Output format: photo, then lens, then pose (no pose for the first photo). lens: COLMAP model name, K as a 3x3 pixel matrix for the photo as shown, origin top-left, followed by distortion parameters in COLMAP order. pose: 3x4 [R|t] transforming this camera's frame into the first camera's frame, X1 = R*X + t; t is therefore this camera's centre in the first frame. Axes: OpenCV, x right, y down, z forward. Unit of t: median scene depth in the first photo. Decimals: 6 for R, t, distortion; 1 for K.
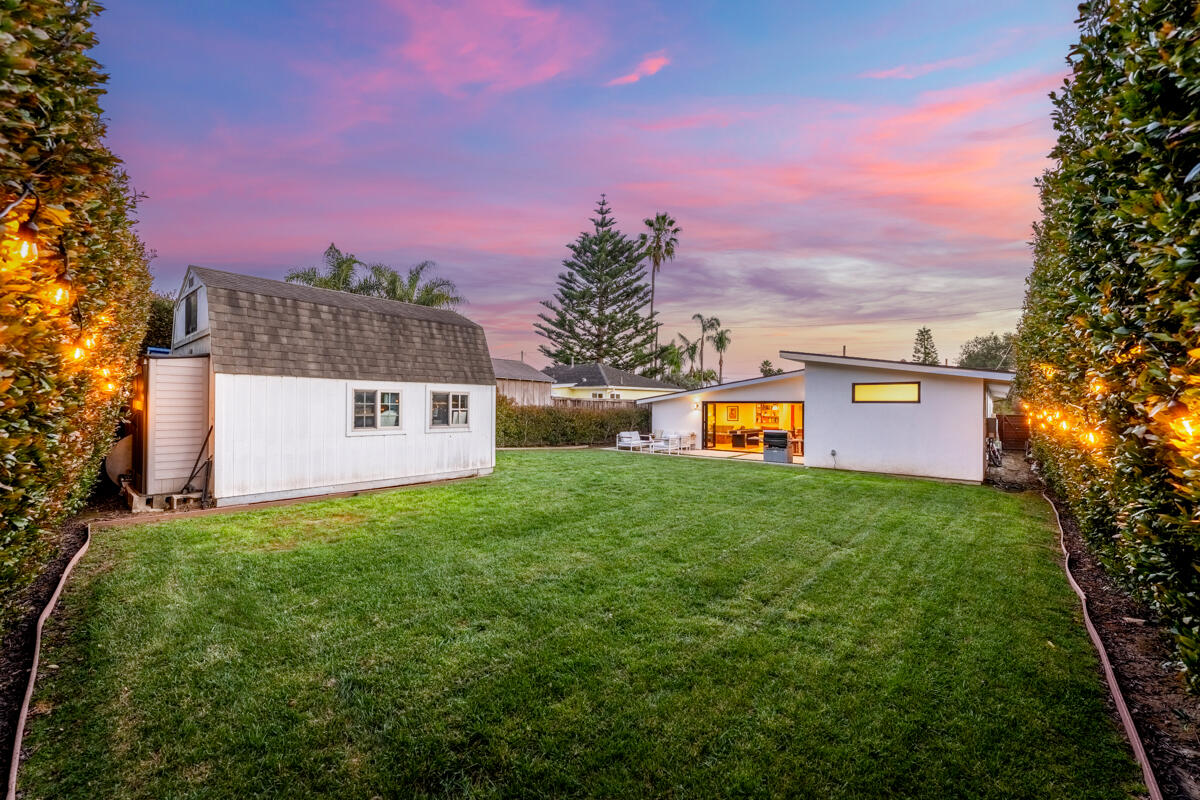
lens RADIAL K [[488.2, 0, 598.2], [0, 488.2, 404.0], [0, 0, 1]] dist [0.002726, -0.001549]
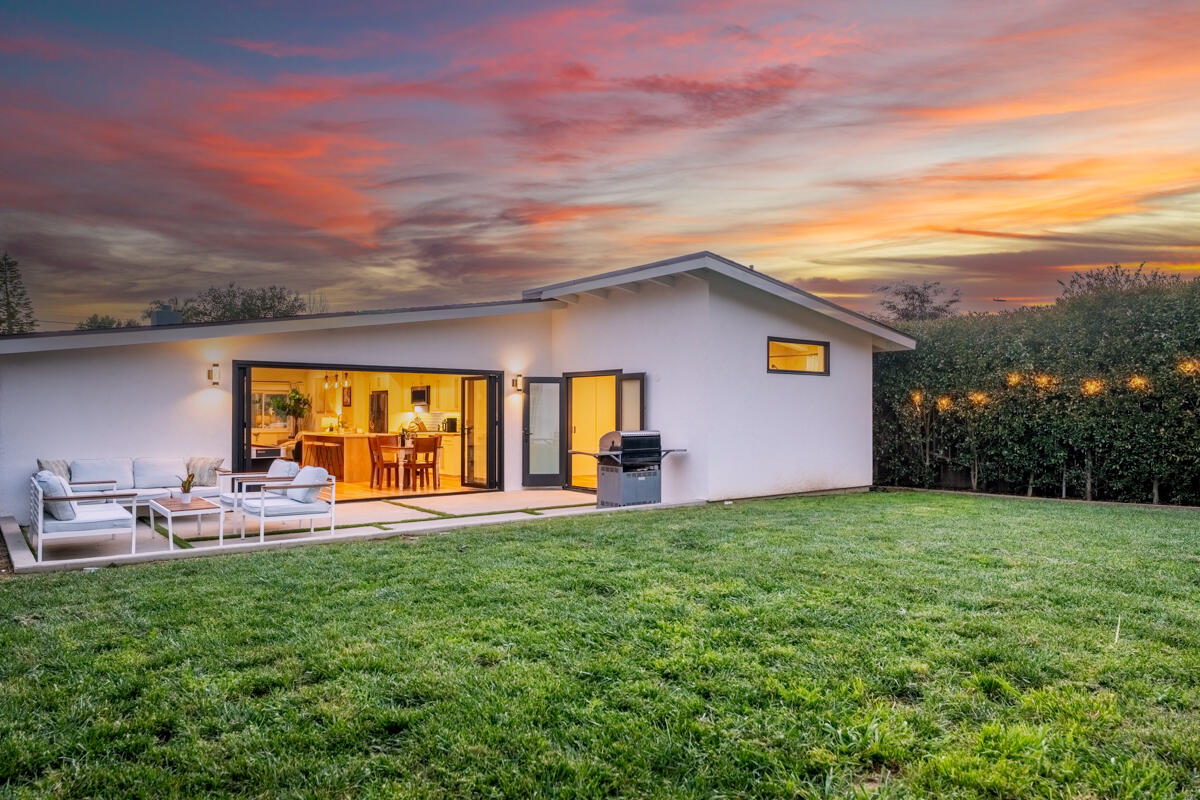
lens RADIAL K [[793.2, 0, 595.3], [0, 793.2, 402.4], [0, 0, 1]] dist [0.004559, 0.000265]
pose [[0.213551, 0.002599, 0.976928, -0.129642], [-0.004274, 0.999989, -0.001727, 0.011065], [-0.976923, -0.003807, 0.213560, 0.337002]]
